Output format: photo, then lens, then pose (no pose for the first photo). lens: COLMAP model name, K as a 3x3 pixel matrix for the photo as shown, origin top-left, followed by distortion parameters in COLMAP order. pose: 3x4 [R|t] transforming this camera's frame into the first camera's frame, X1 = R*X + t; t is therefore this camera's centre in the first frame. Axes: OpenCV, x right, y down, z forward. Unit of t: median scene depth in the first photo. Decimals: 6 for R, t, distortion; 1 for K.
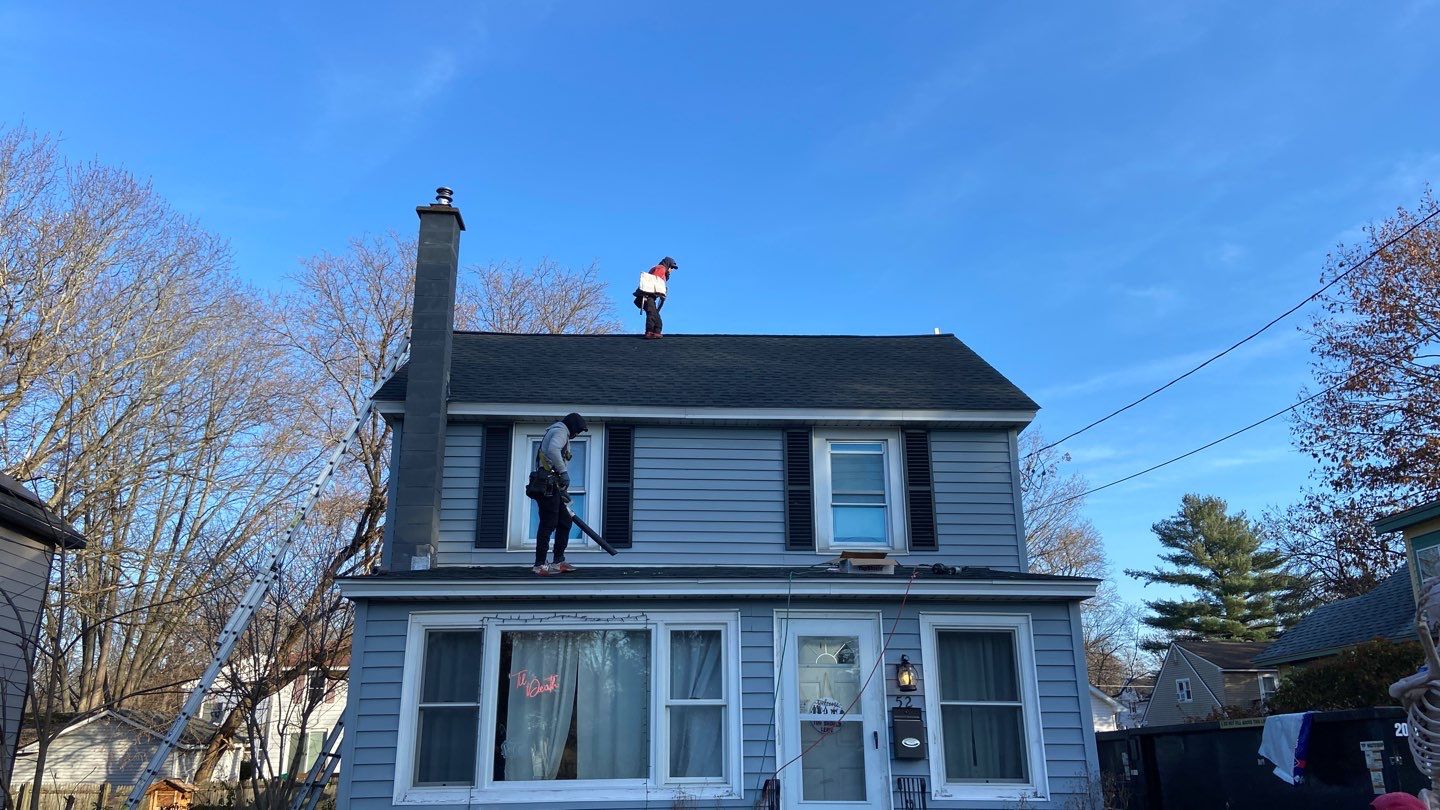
lens RADIAL K [[1084.8, 0, 728.6], [0, 1084.8, 409.7], [0, 0, 1]] dist [0.041427, -0.024468]
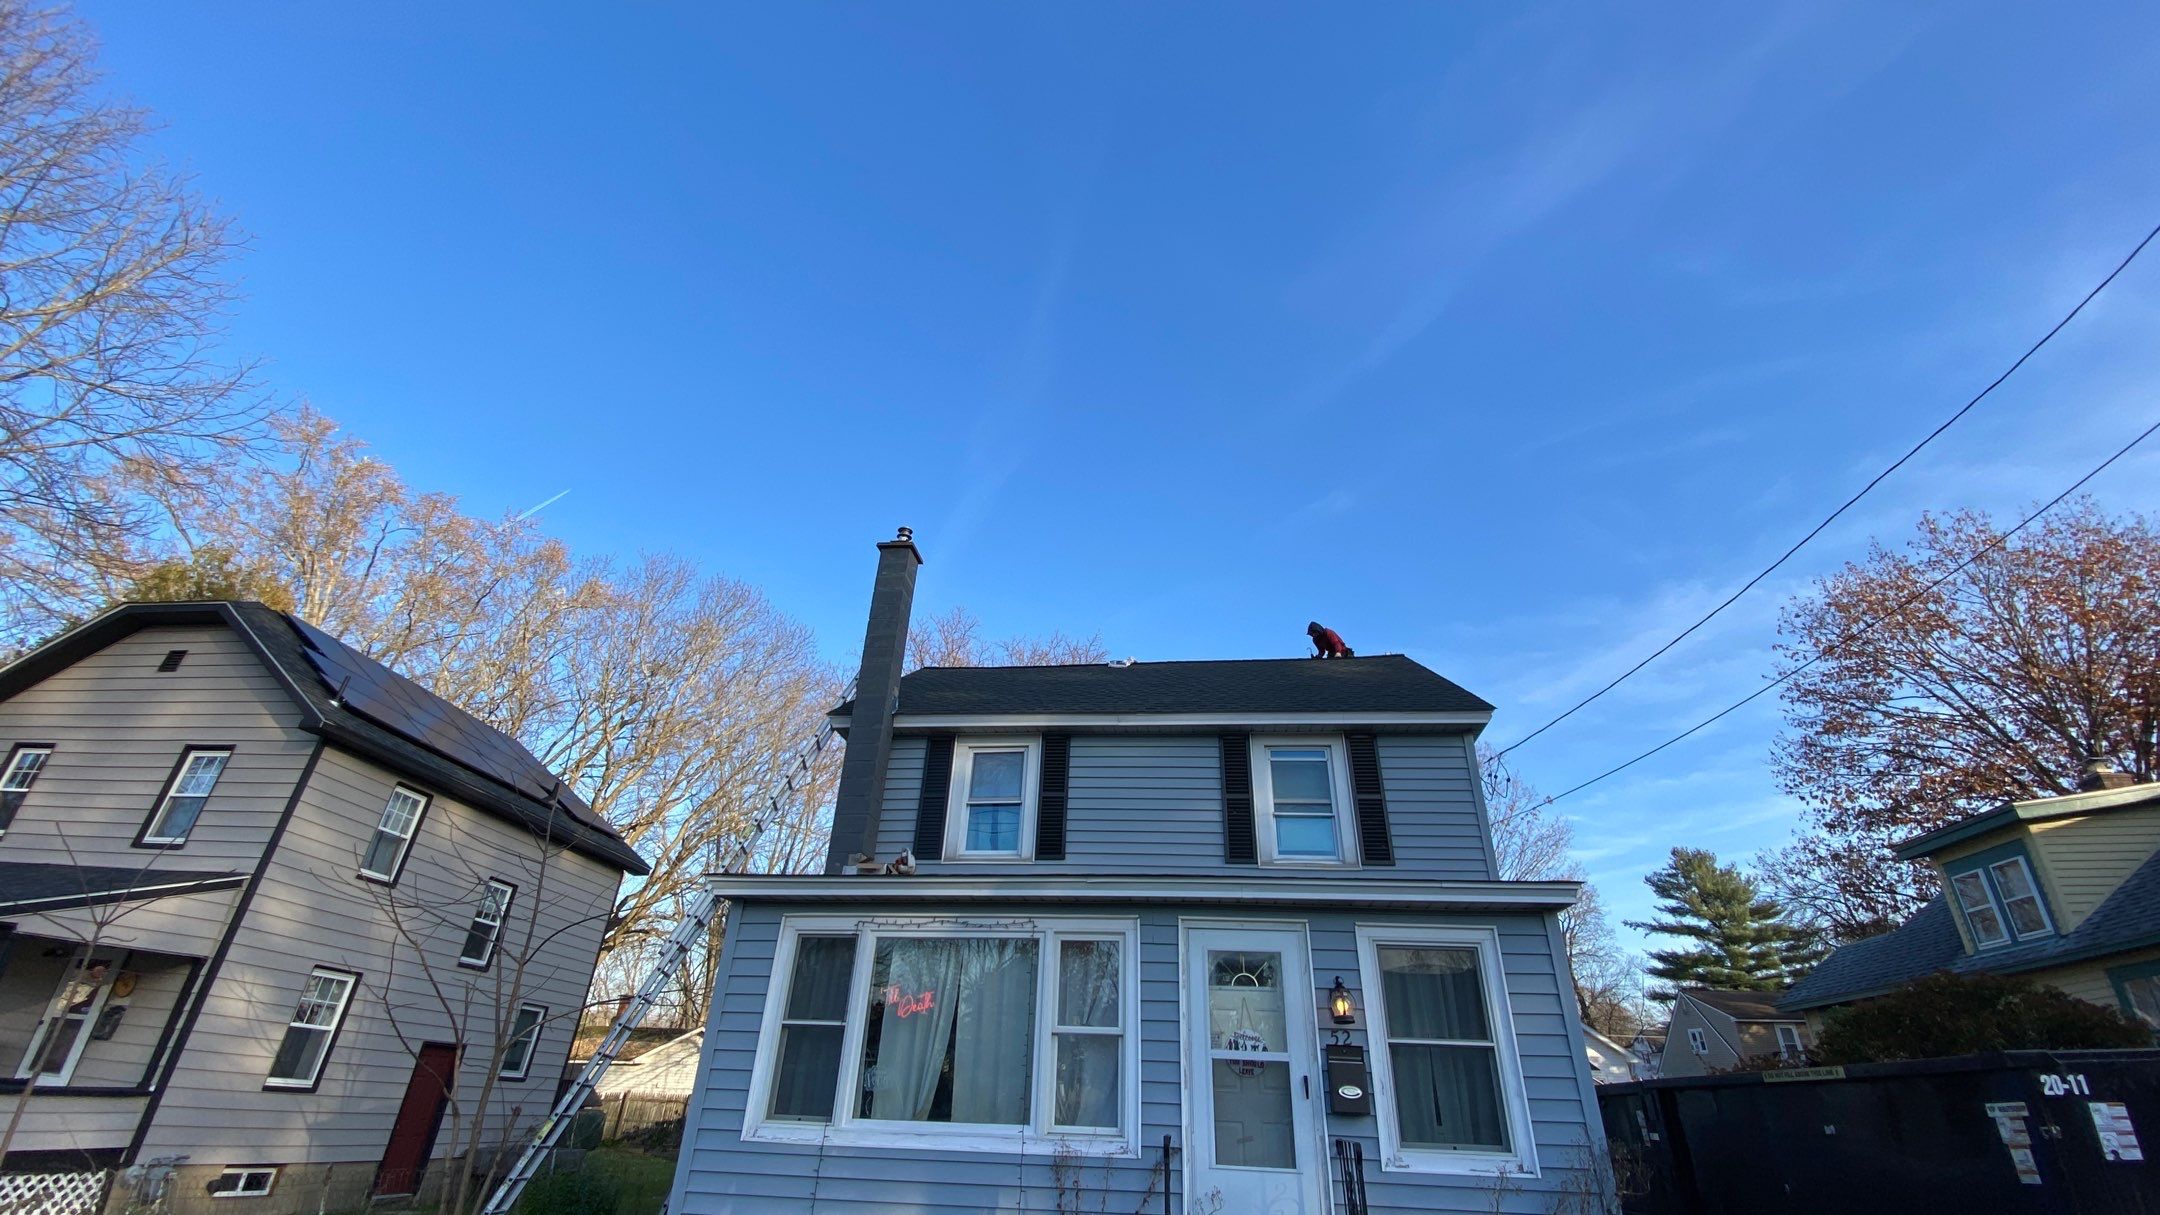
lens RADIAL K [[876.2, 0, 1087.7], [0, 876.2, 598.7], [0, 0, 1]] dist [-0.002928, -0.009312]
pose [[0.984360, -0.050568, -0.168757, 0.074870], [0.015069, 0.978576, -0.205332, 0.058240], [0.175525, 0.199577, 0.964033, 0.199941]]
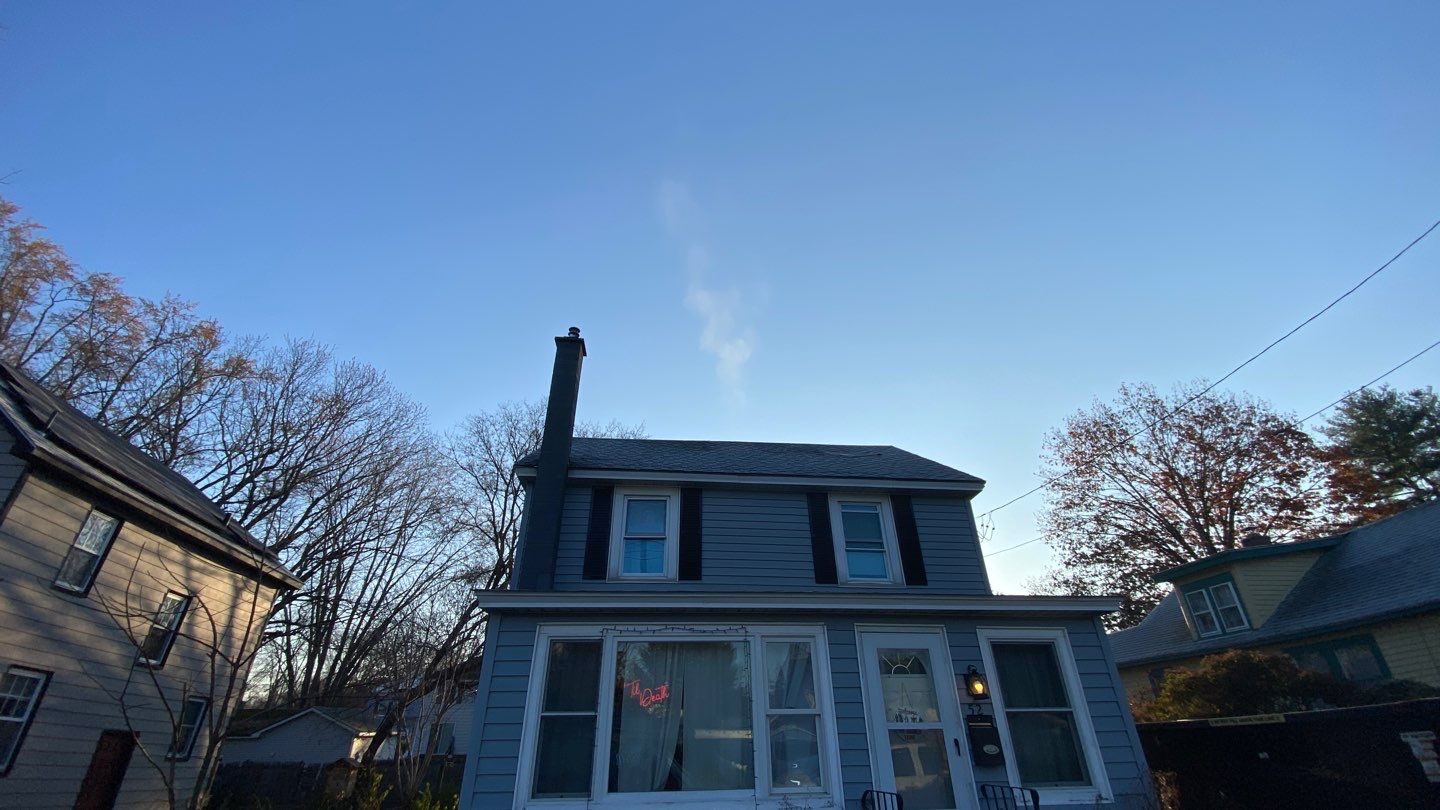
lens RADIAL K [[584.1, 0, 725.6], [0, 584.1, 395.0], [0, 0, 1]] dist [-0.002928, -0.009312]
pose [[0.998885, 0.019746, 0.042881, -0.095244], [-0.009737, 0.974970, -0.222123, 0.064158], [-0.046194, 0.221457, 0.974075, 0.258689]]
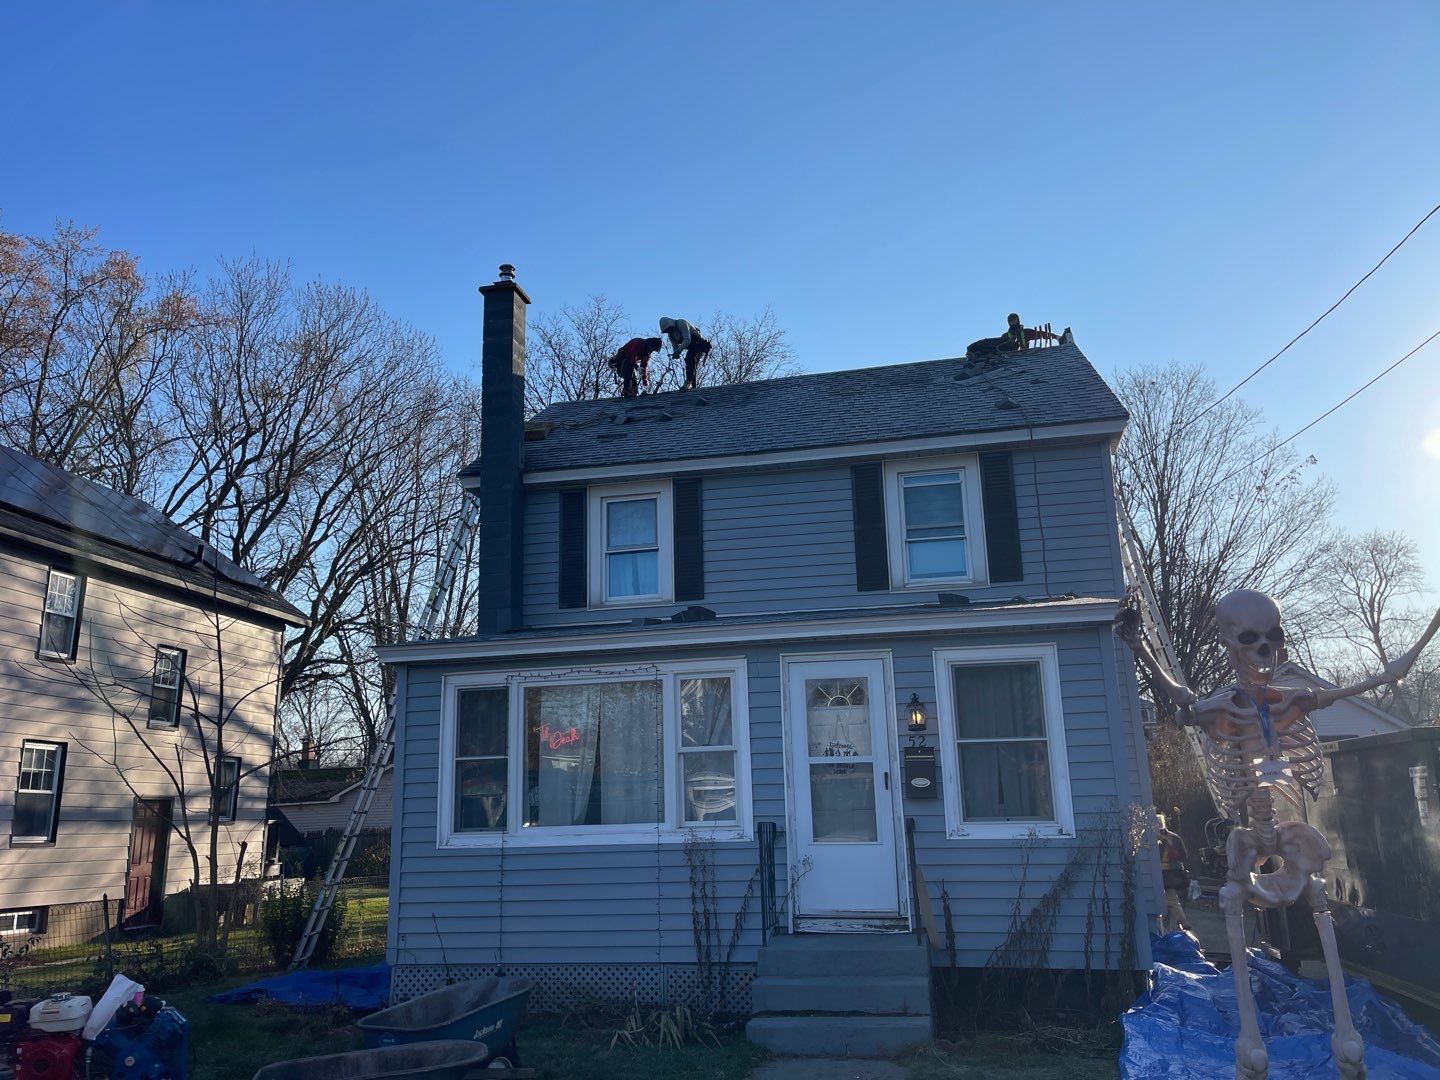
lens RADIAL K [[1080.1, 0, 718.8], [0, 1080.1, 550.3], [0, 0, 1]] dist [0.028843, -0.025641]
pose [[0.964935, -0.076687, -0.251038, 0.180482], [0.098082, 0.992436, 0.073836, 0.009144], [0.243477, -0.095869, 0.965157, 0.035809]]
